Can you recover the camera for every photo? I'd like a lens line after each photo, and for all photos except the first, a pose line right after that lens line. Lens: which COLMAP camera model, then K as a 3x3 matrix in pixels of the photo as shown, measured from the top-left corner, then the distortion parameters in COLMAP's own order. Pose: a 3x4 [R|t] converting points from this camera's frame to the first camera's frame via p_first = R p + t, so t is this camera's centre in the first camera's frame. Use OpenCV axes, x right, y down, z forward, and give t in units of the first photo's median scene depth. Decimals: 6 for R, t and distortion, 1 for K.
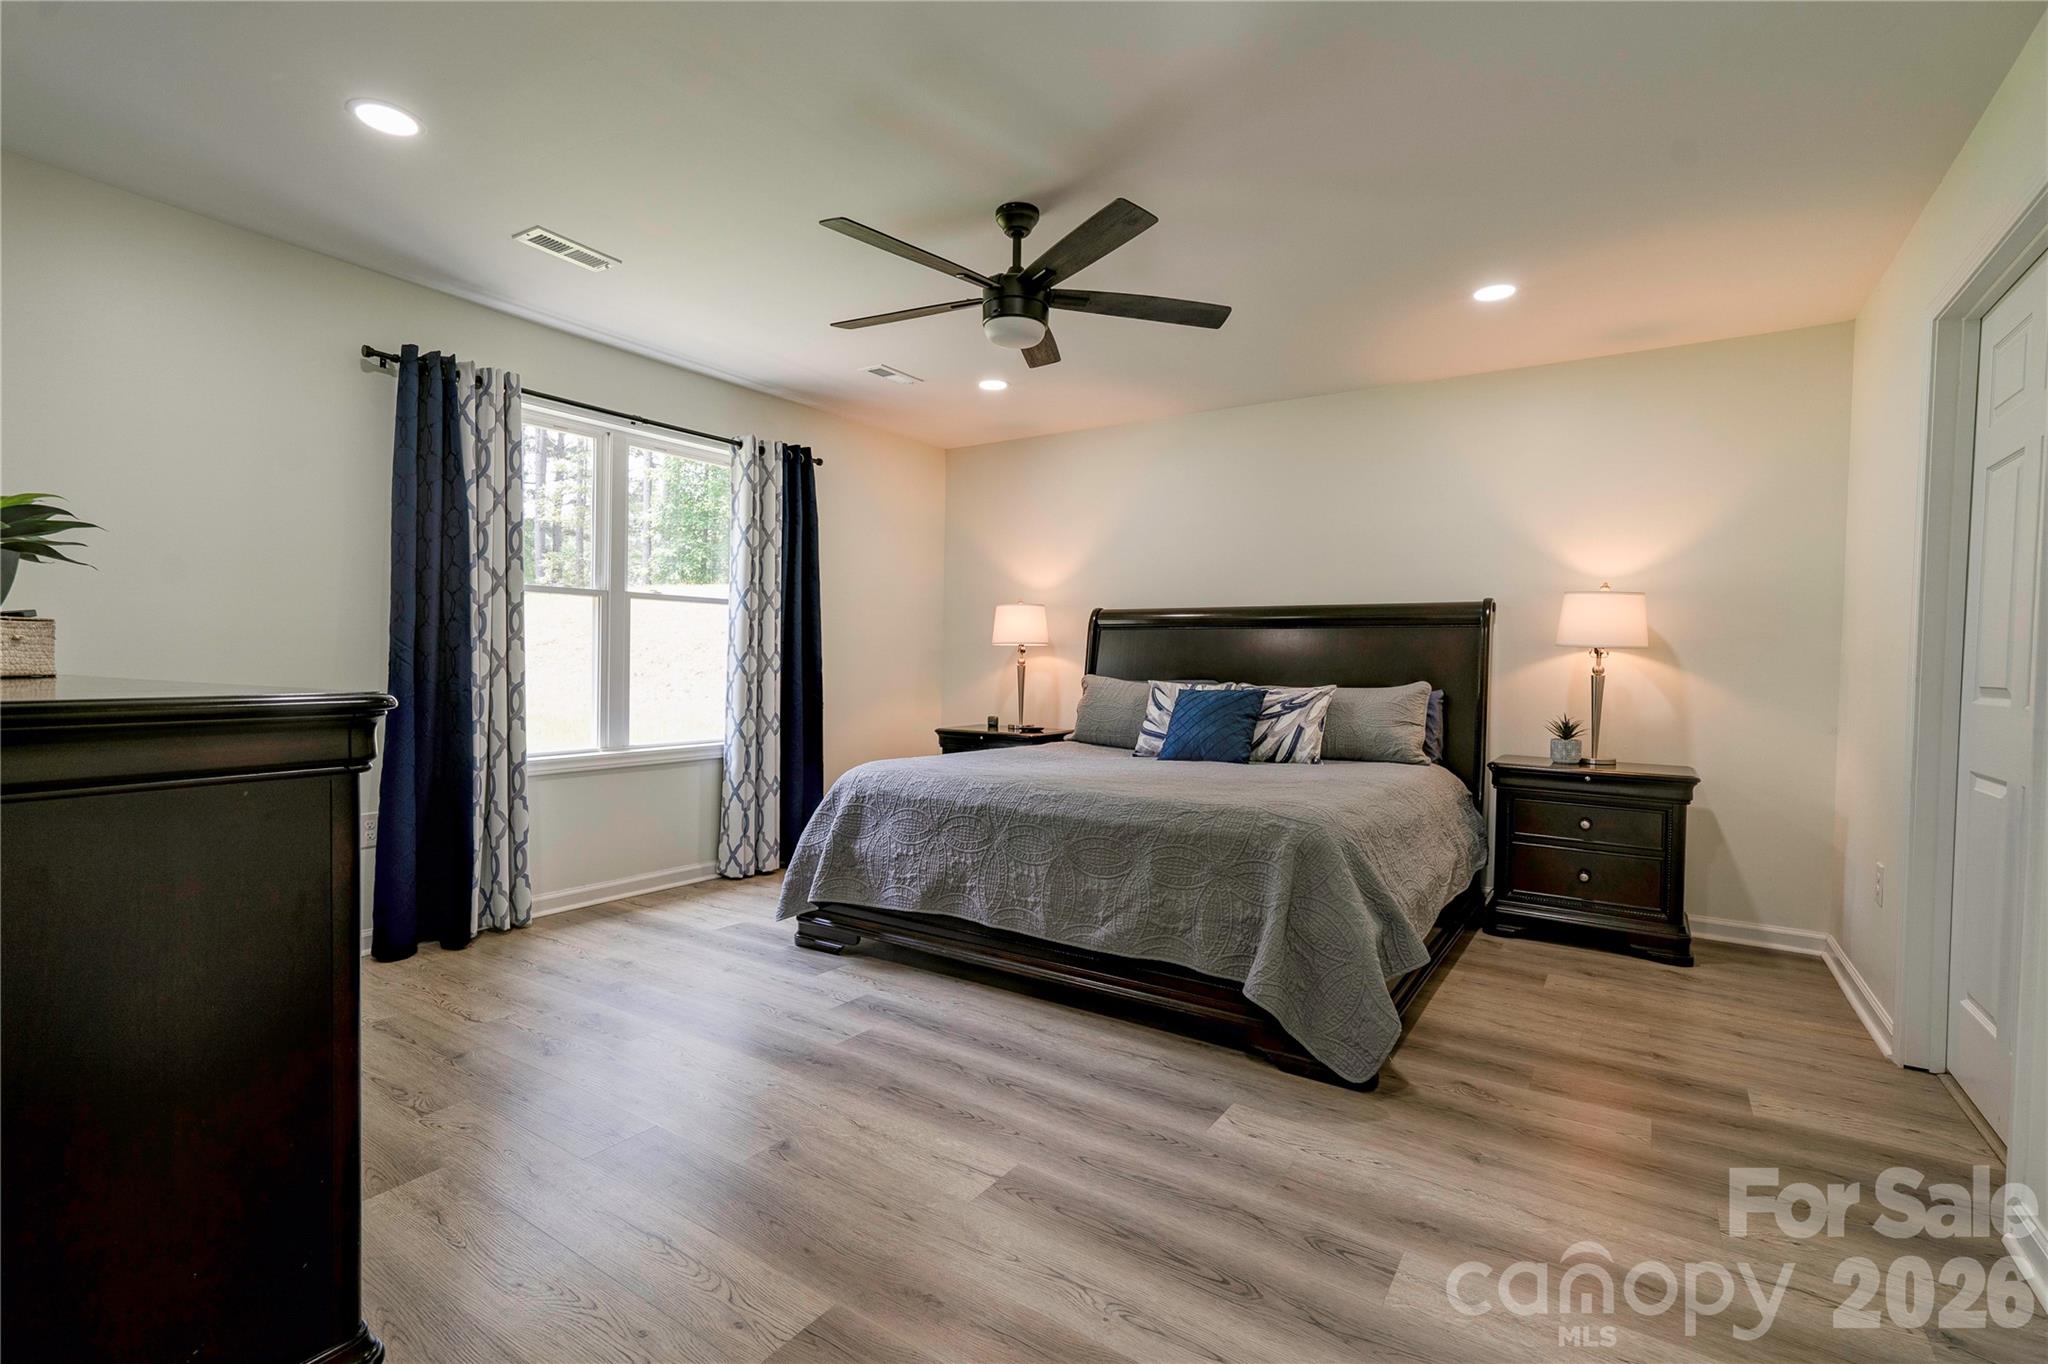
lens RADIAL K [[934.3, 0, 1009.7], [0, 934.3, 674.6], [0, 0, 1]] dist [-0.014152, 0.017925]
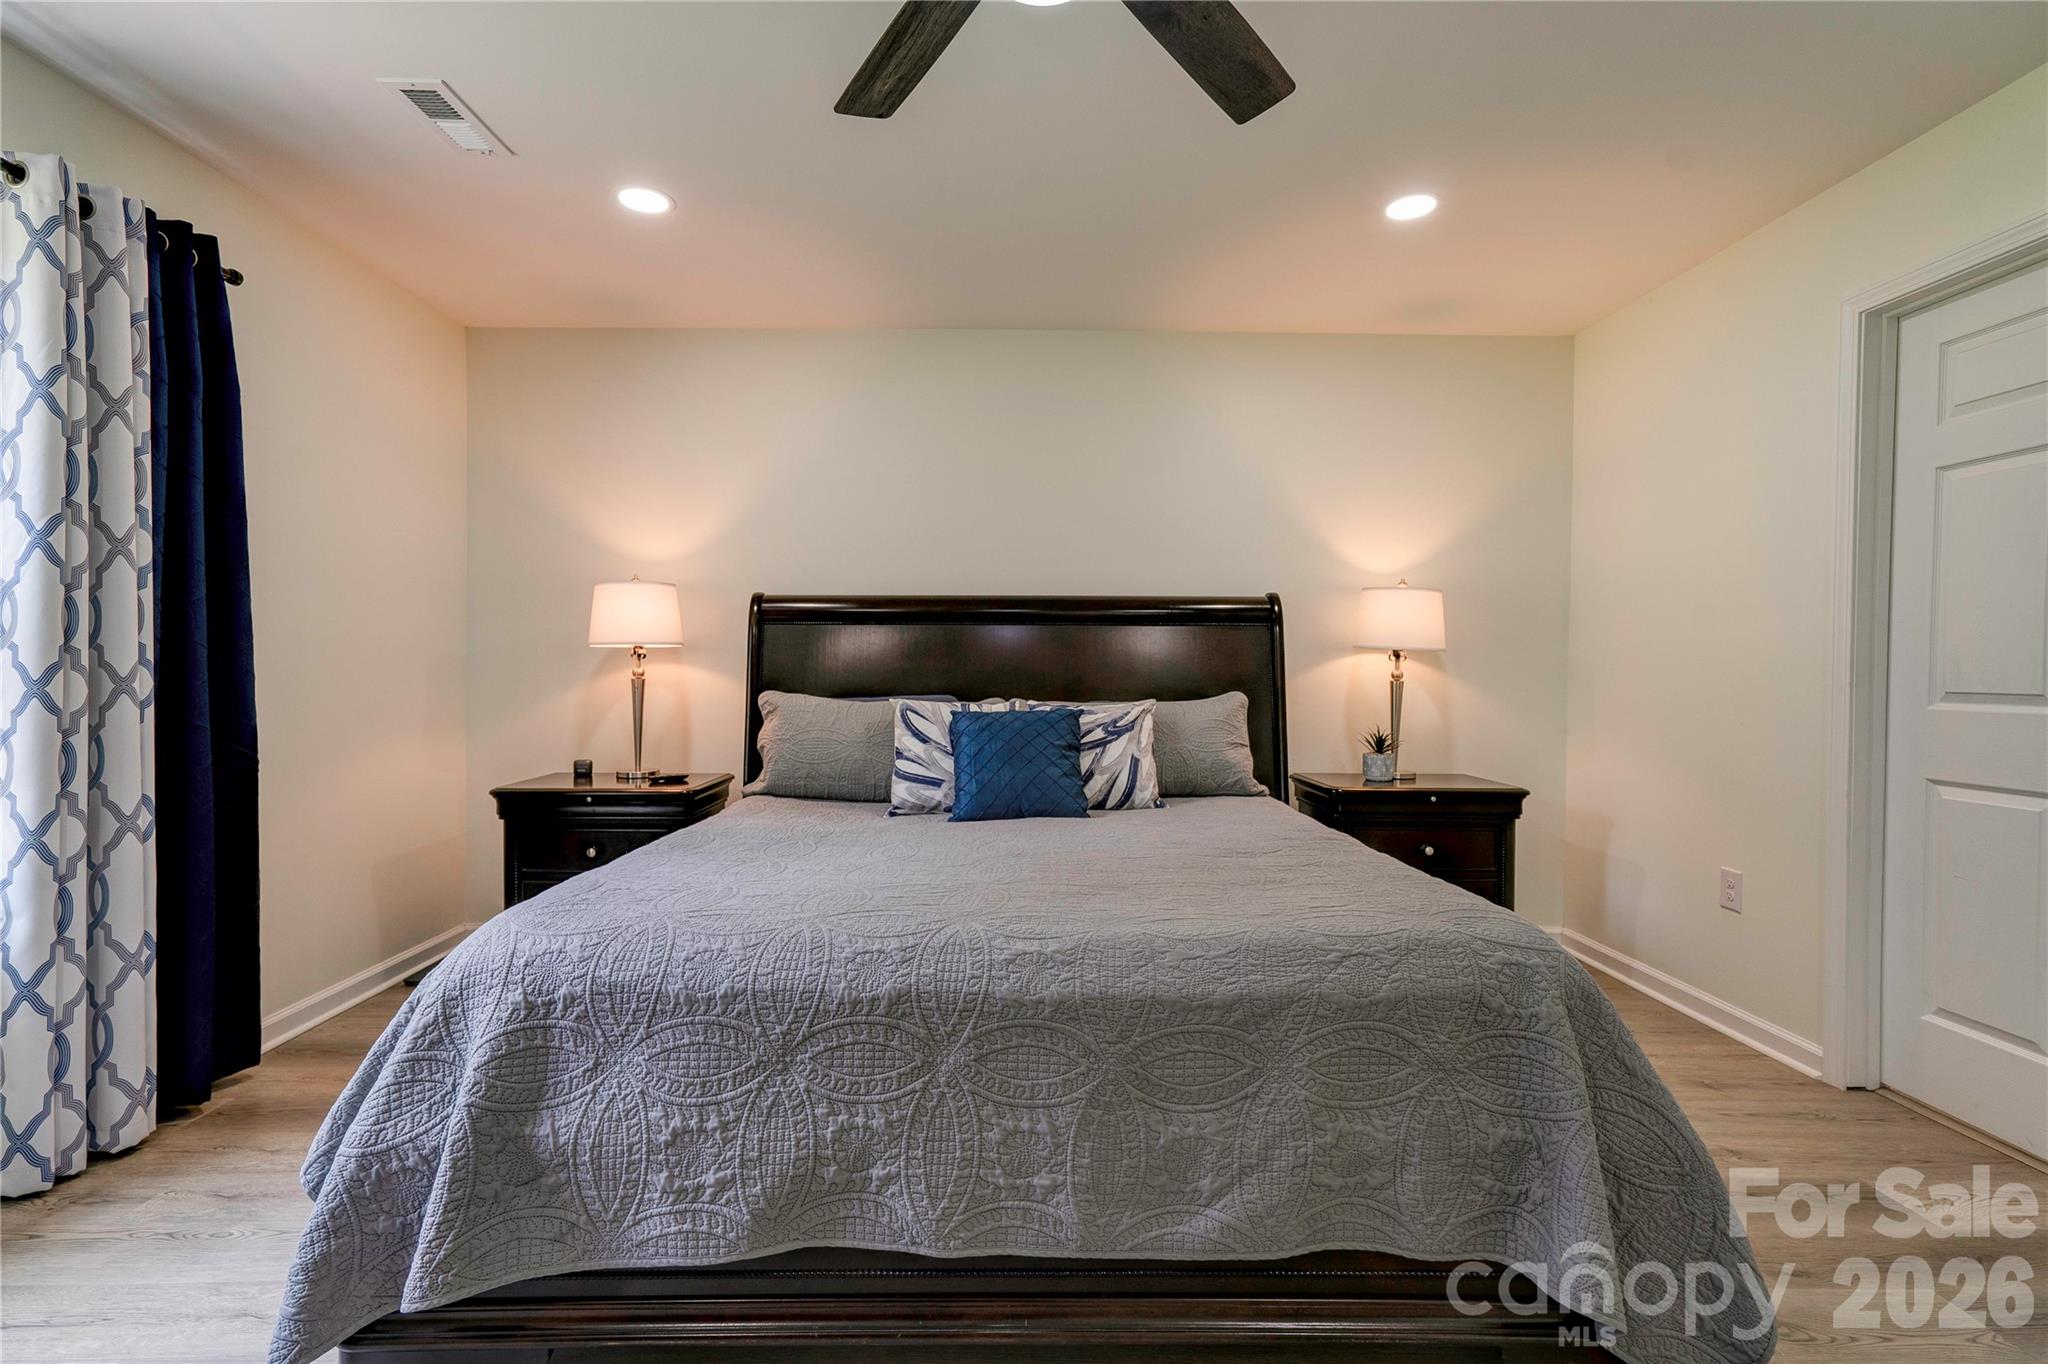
lens RADIAL K [[932.1, 0, 1009.6], [0, 932.1, 677.0], [0, 0, 1]] dist [0.000933, 0.007671]
pose [[0.825584, -0.017491, 0.564008, -0.177347], [0.016133, 0.999843, 0.007393, -0.014457], [-0.564049, 0.002996, 0.825736, 0.425347]]
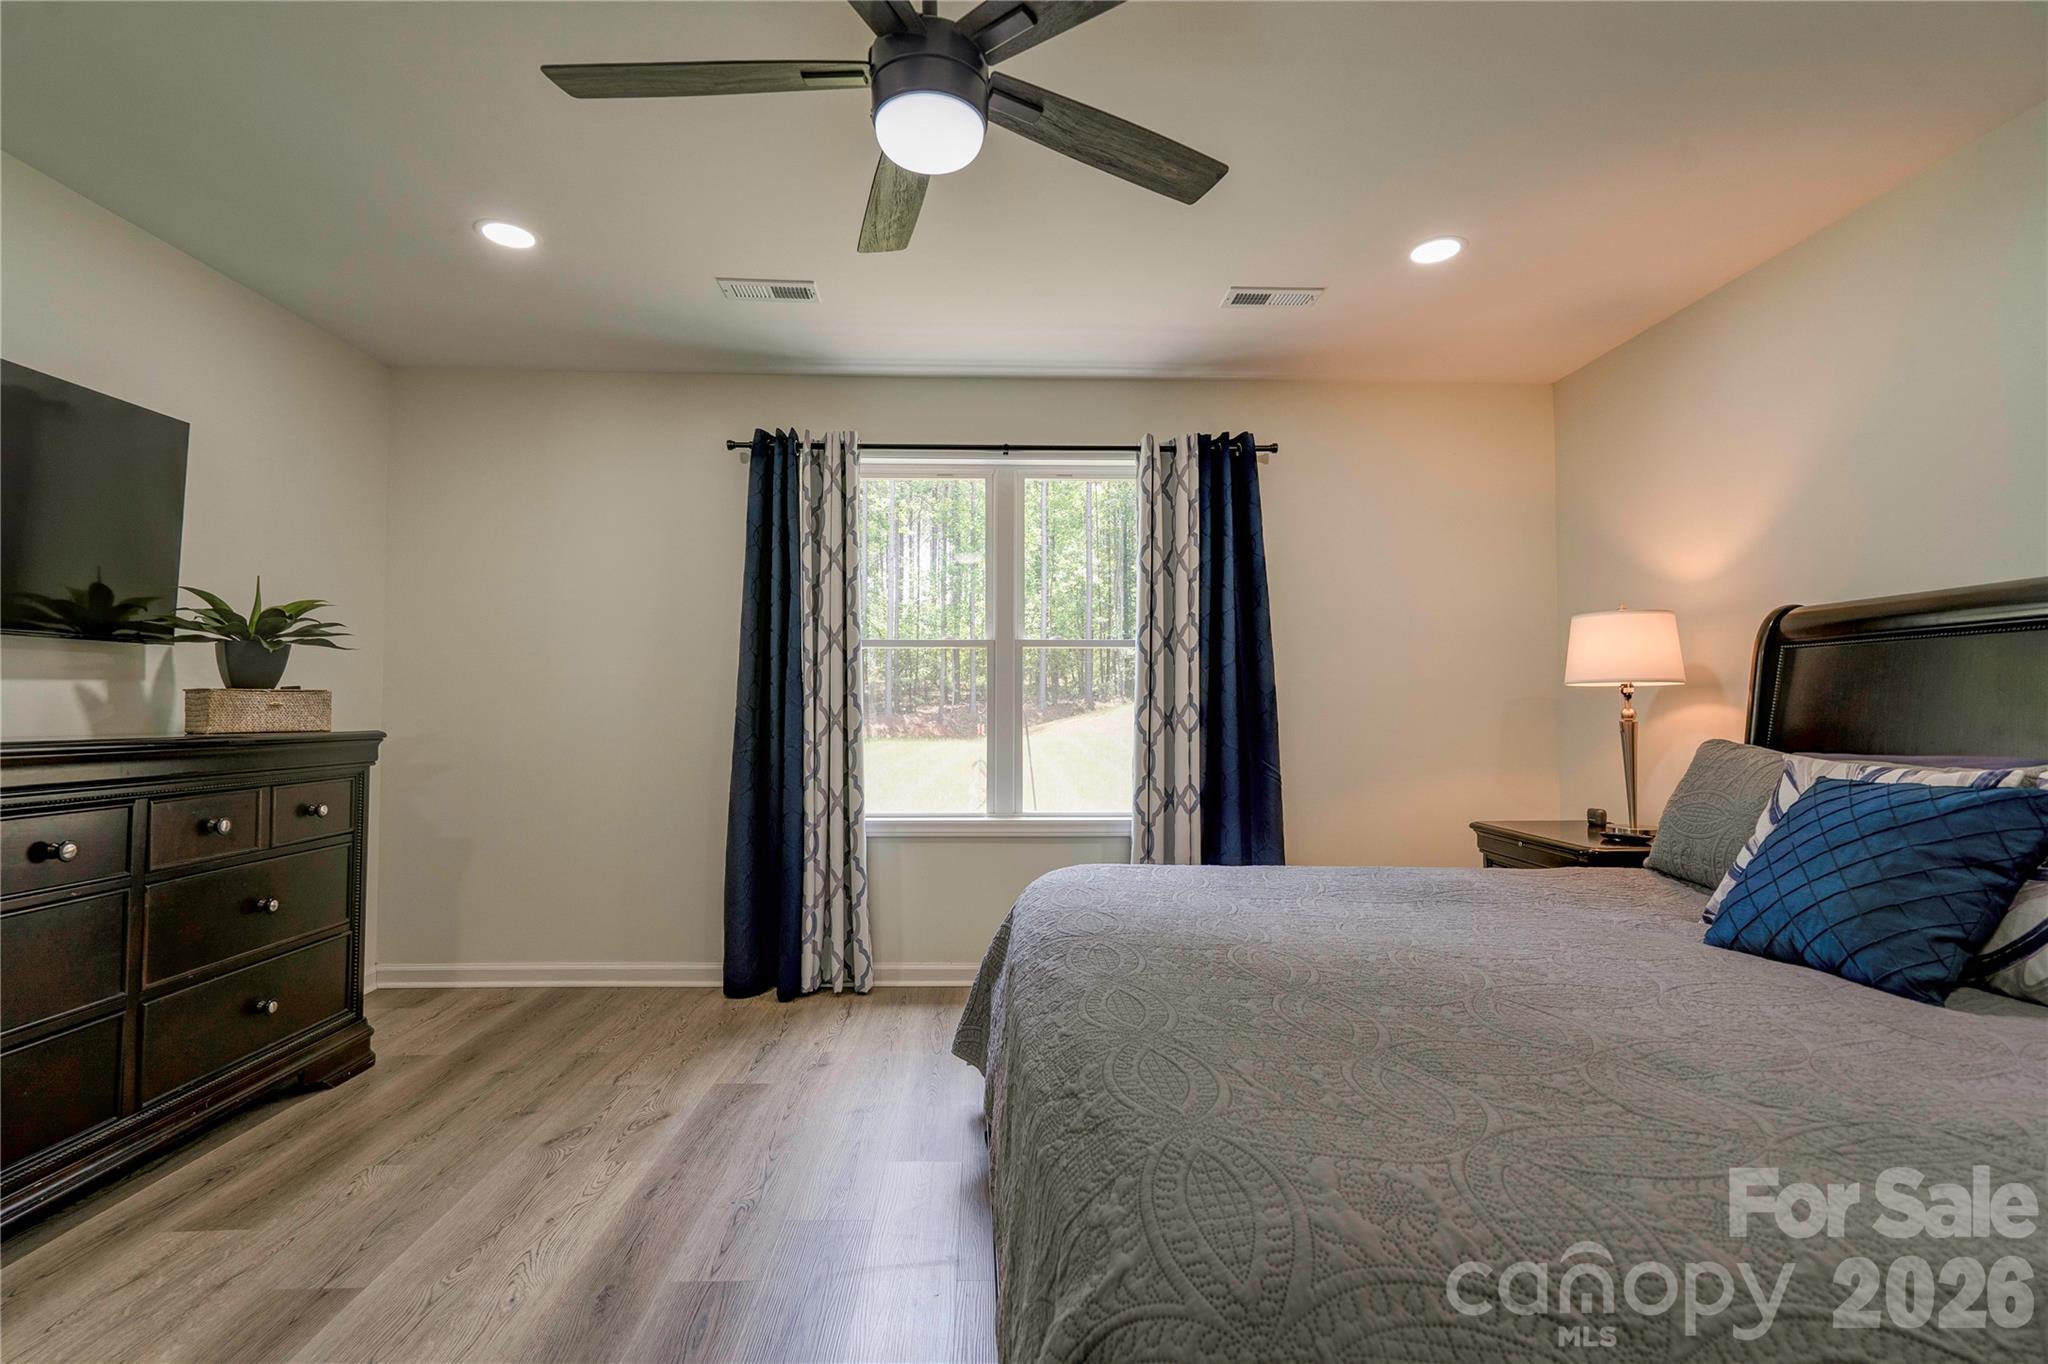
lens RADIAL K [[934.3, 0, 1009.7], [0, 934.3, 674.6], [0, 0, 1]] dist [-0.014152, 0.017925]
pose [[0.585620, -0.041787, -0.809508, 0.319763], [-0.006159, 0.998412, -0.055994, -0.005210], [0.810562, 0.037777, 0.584433, 0.479736]]
